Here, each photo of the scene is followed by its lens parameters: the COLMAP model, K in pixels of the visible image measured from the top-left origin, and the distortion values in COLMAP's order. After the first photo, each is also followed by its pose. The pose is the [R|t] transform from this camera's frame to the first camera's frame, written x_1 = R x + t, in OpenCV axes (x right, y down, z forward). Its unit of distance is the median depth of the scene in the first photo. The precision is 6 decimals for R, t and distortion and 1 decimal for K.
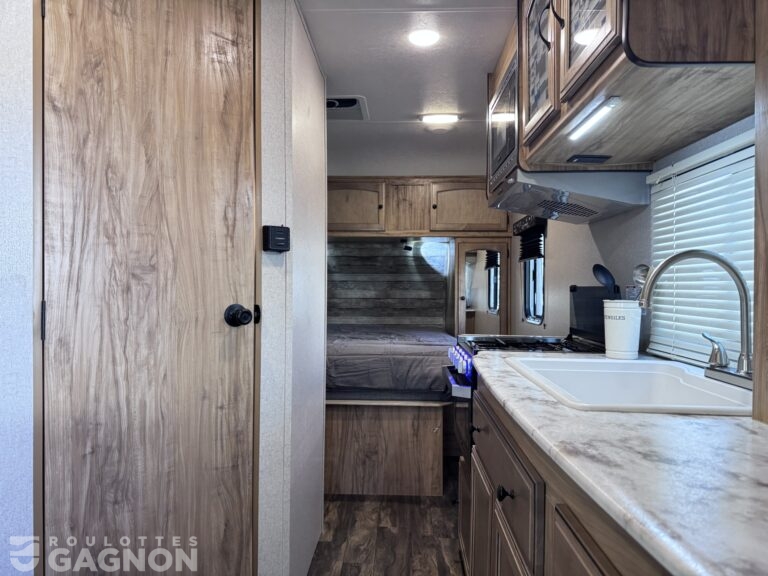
lens RADIAL K [[542.0, 0, 381.1], [0, 542.0, 284.3], [0, 0, 1]] dist [0.036584, -0.042402]
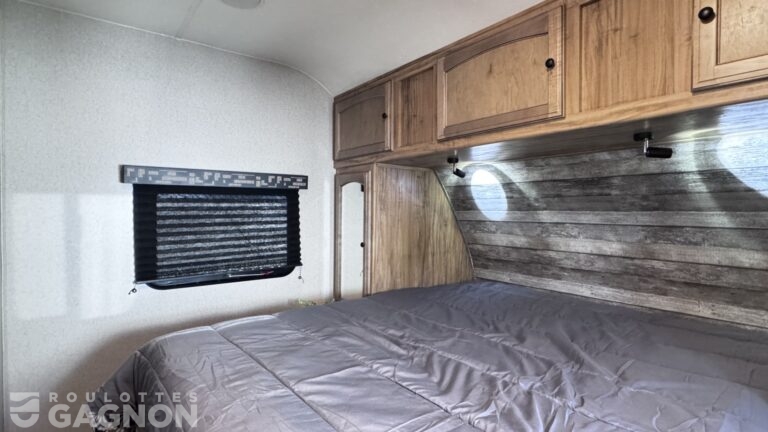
lens RADIAL K [[390.3, 0, 383.0], [0, 390.3, 214.6], [0, 0, 1]] dist [0.002989, 0.000266]
pose [[0.643761, 0.006801, -0.765196, 0.131431], [0.011806, 0.999753, 0.018818, -0.025247], [0.765135, -0.021148, 0.643522, 0.588759]]
